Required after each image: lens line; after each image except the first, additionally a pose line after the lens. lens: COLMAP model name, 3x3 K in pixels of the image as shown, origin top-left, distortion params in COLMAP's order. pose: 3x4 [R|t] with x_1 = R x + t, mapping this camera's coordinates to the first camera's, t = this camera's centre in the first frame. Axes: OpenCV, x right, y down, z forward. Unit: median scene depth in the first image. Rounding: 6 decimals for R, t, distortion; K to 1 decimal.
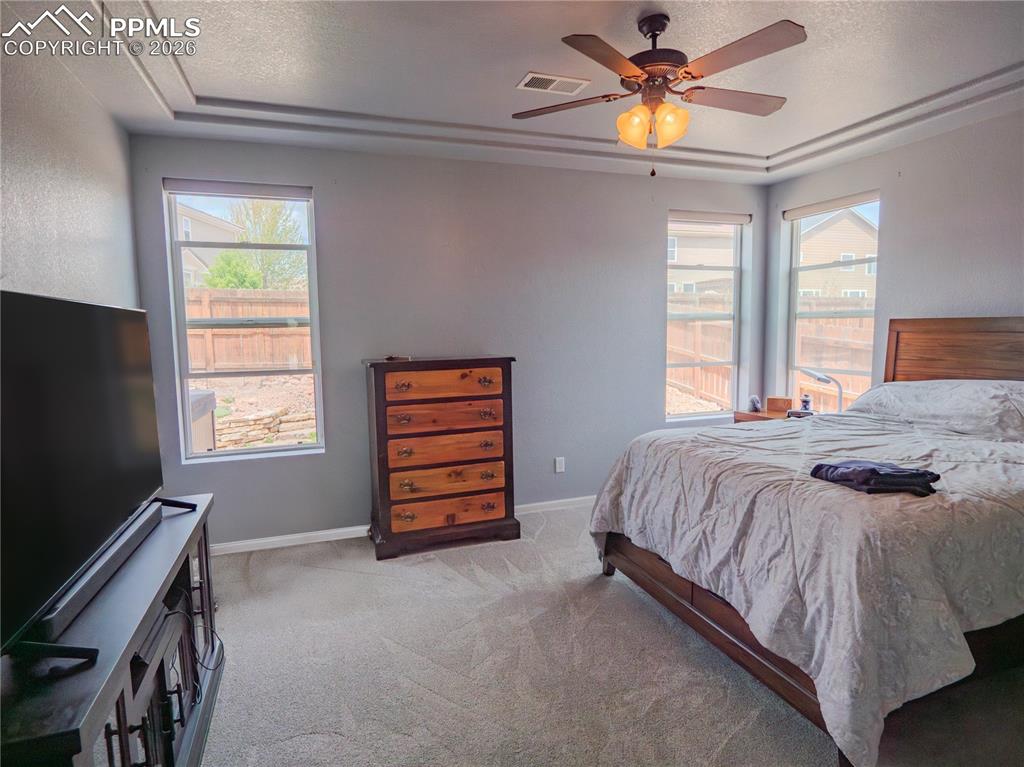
lens RADIAL K [[565.4, 0, 514.2], [0, 565.4, 382.9], [0, 0, 1]] dist [-0.003345, -0.002156]
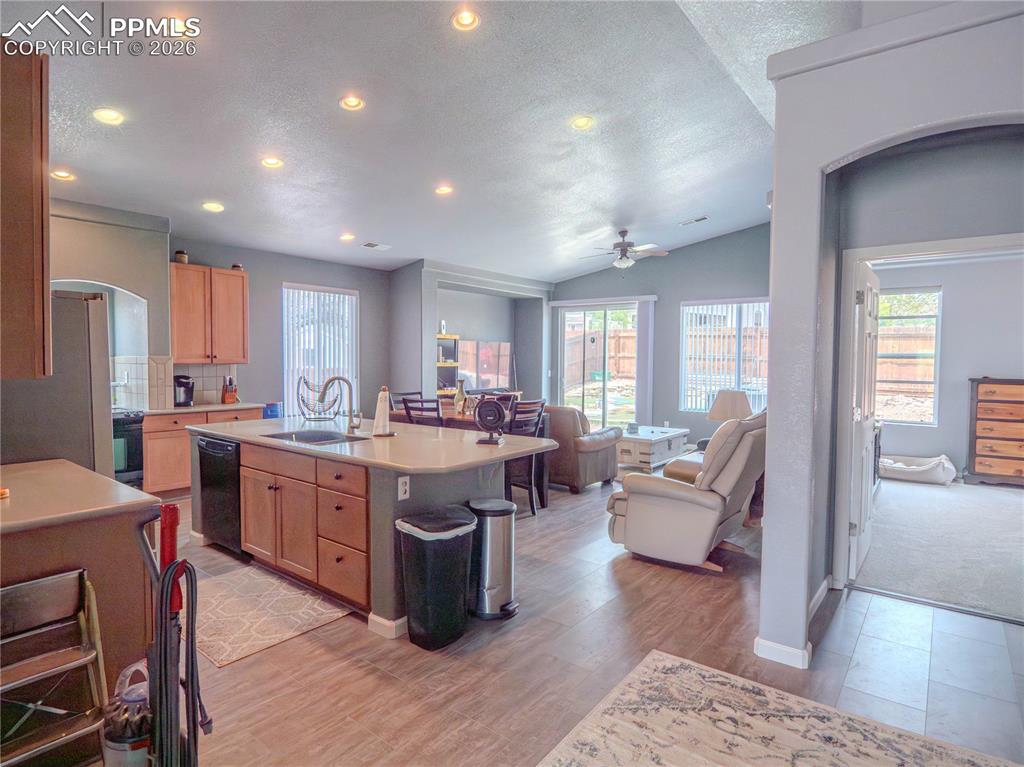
lens RADIAL K [[565.4, 0, 512.7], [0, 565.4, 381.7], [0, 0, 1]] dist [-0.003345, -0.002156]
pose [[0.545720, 0.052885, -0.836297, 0.470247], [-0.096002, 0.995381, 0.000299, 0.117312], [0.832450, 0.080123, 0.548277, -1.251368]]
